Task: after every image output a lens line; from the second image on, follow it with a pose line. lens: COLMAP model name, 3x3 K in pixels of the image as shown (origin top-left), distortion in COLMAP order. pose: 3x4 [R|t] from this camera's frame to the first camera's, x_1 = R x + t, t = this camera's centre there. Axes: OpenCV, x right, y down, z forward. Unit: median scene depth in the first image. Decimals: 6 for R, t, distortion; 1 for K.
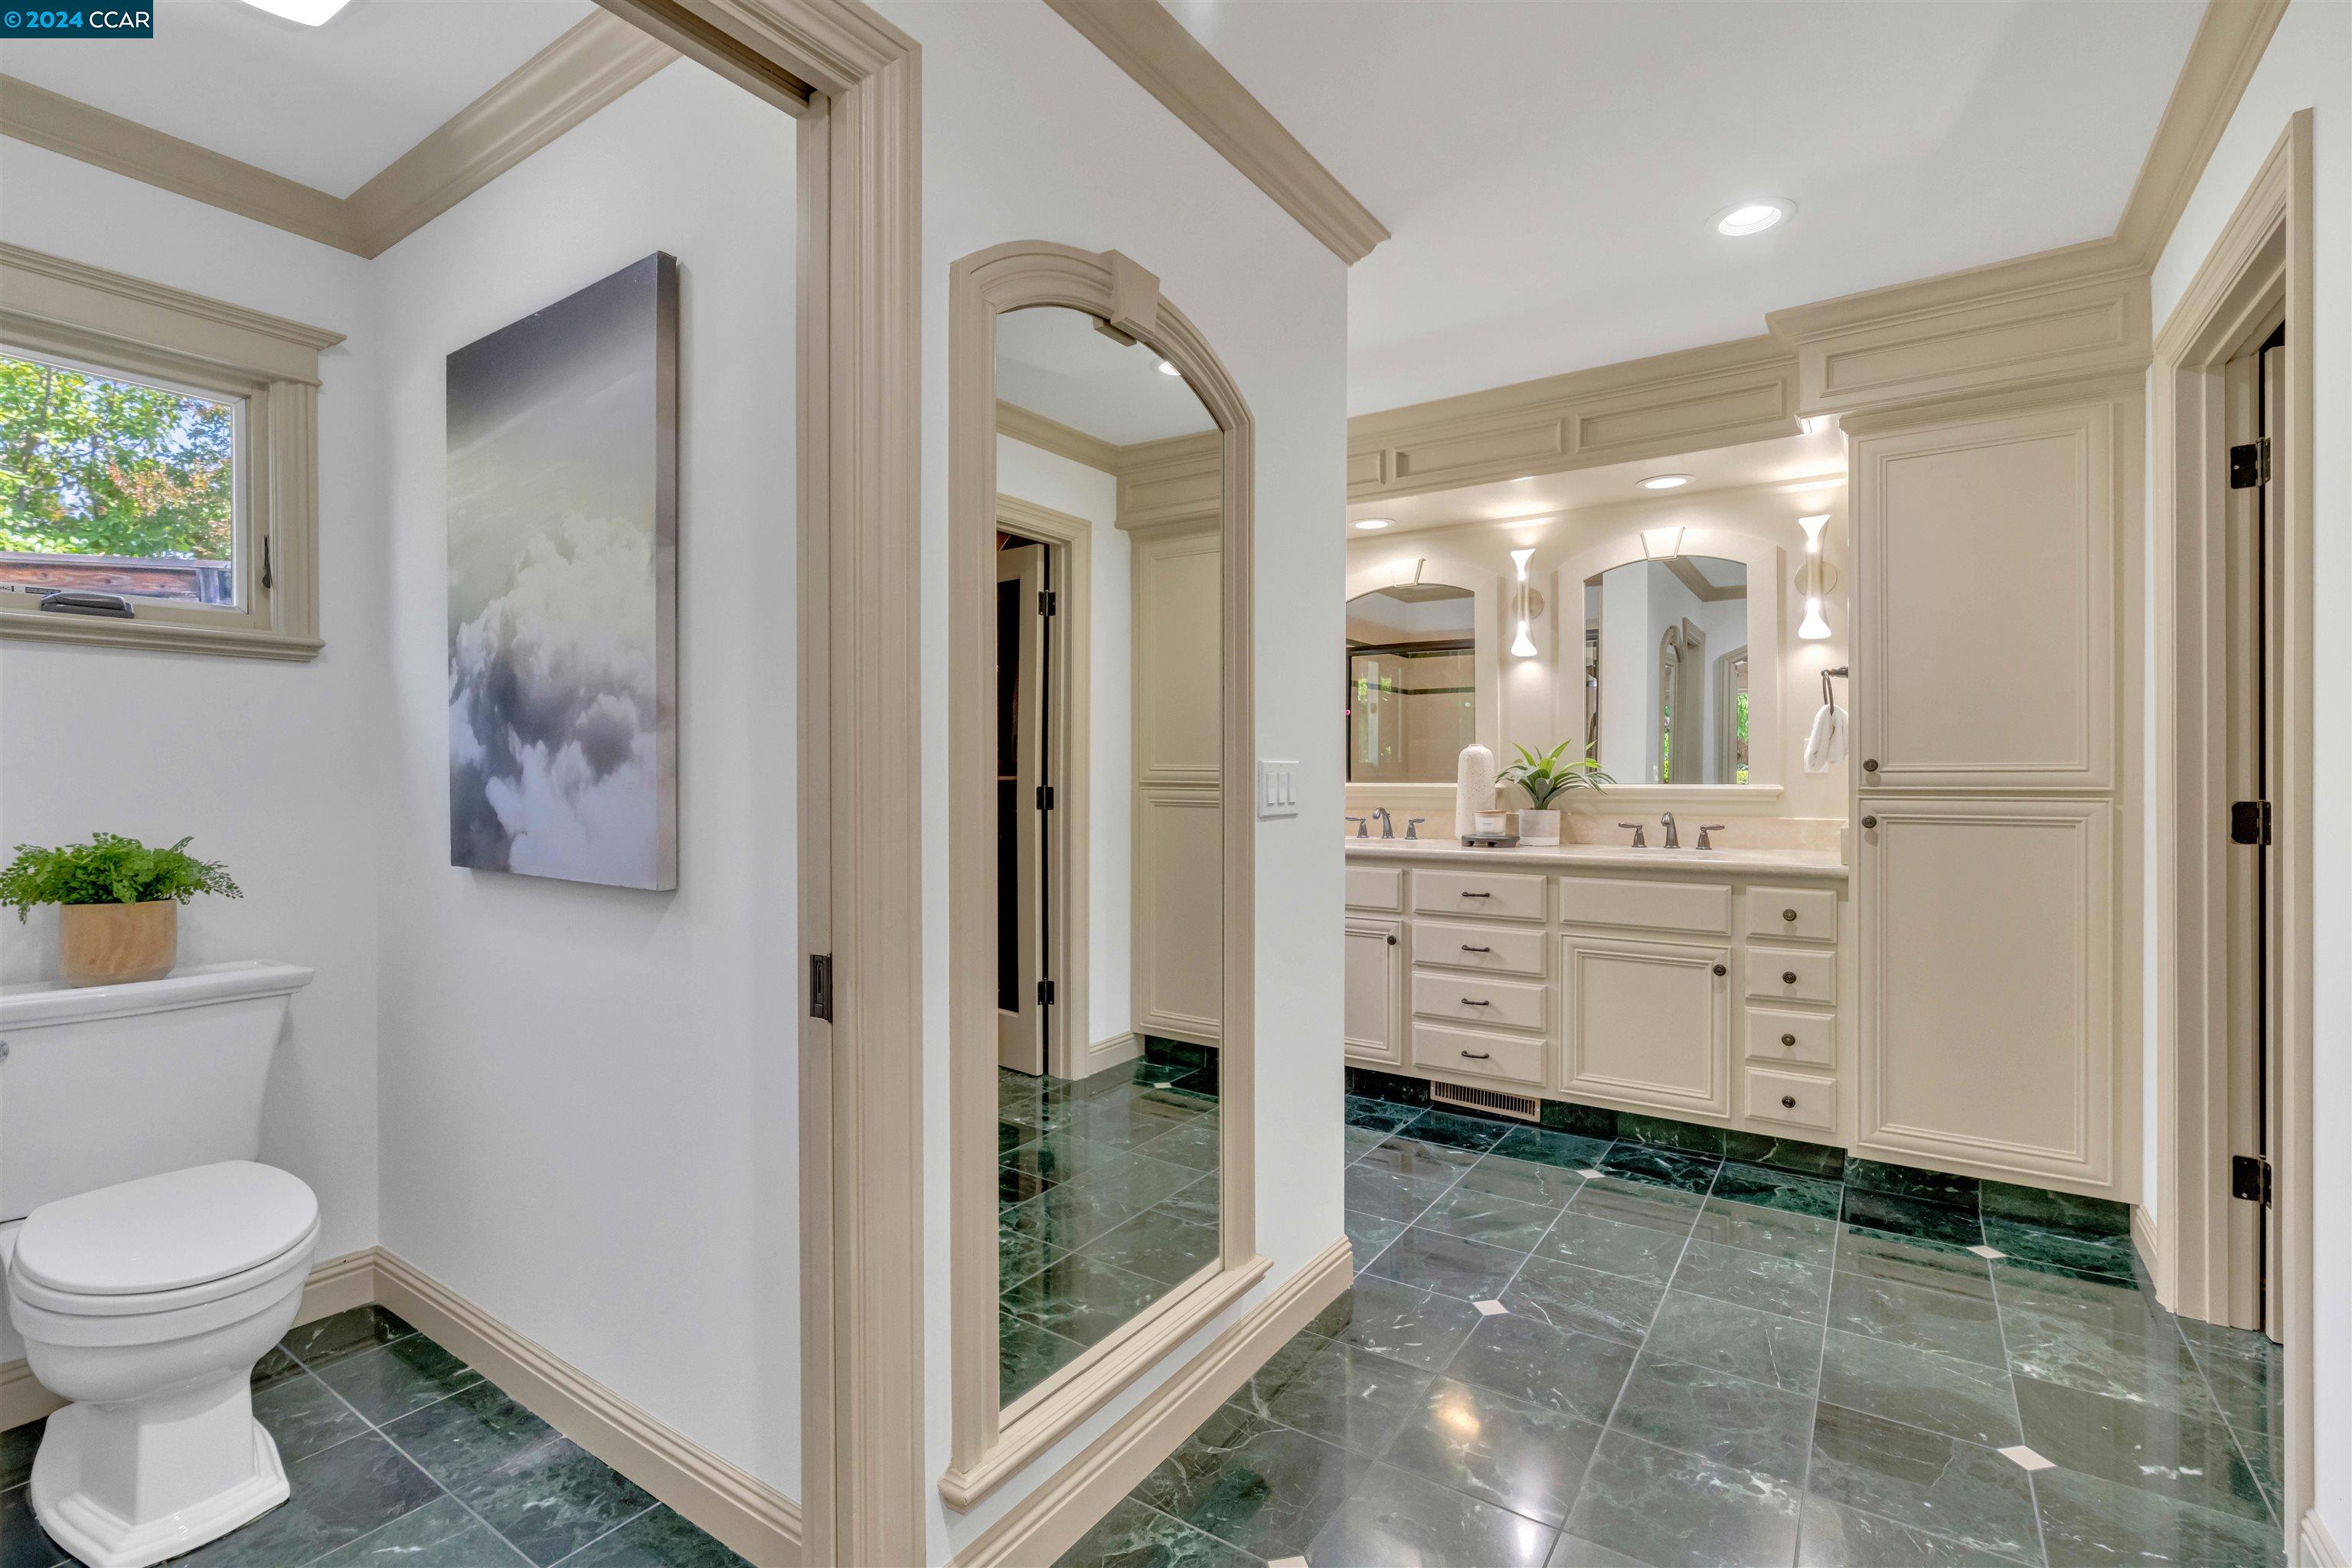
lens RADIAL K [[1039.5, 0, 1180.5], [0, 1039.5, 778.6], [0, 0, 1]] dist [0.003399, 0.000175]
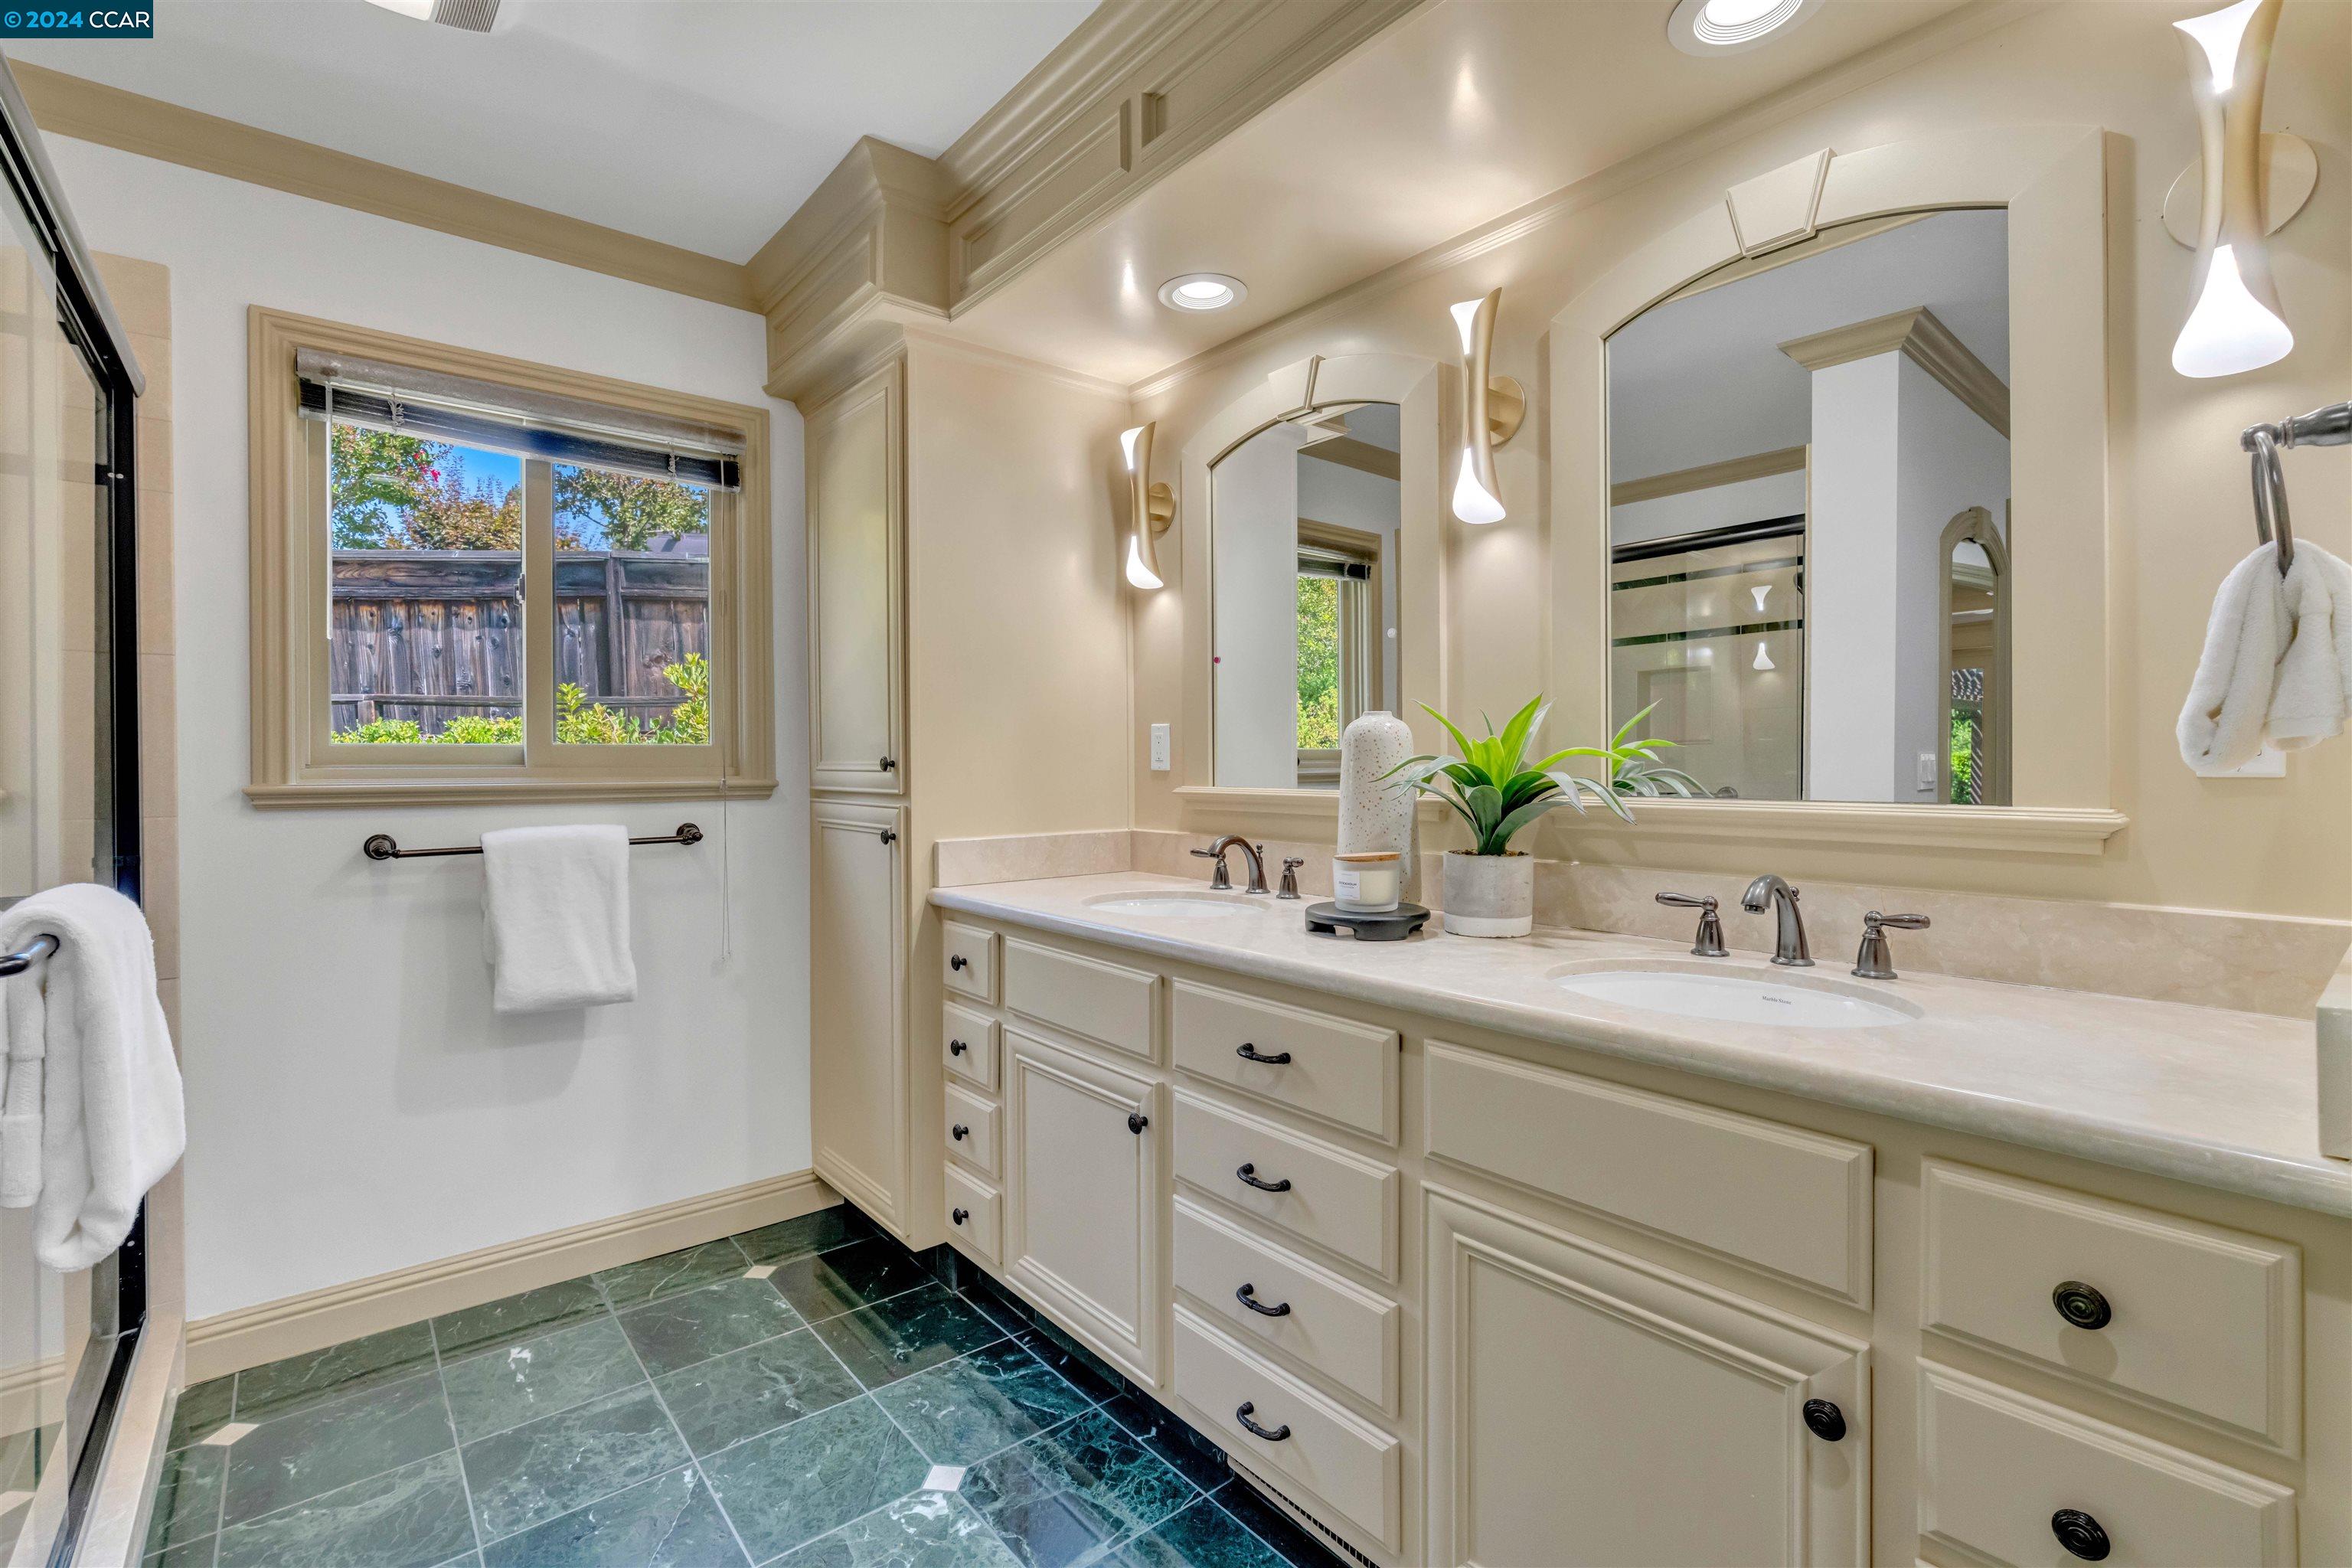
lens RADIAL K [[1039.5, 0, 1177.0], [0, 1039.5, 771.0], [0, 0, 1]] dist [0.003399, 0.000175]
pose [[0.961490, 0.003411, -0.274819, 0.363785], [-0.004039, 0.999990, -0.001720, -0.005131], [0.274811, 0.002764, 0.961494, 0.566133]]
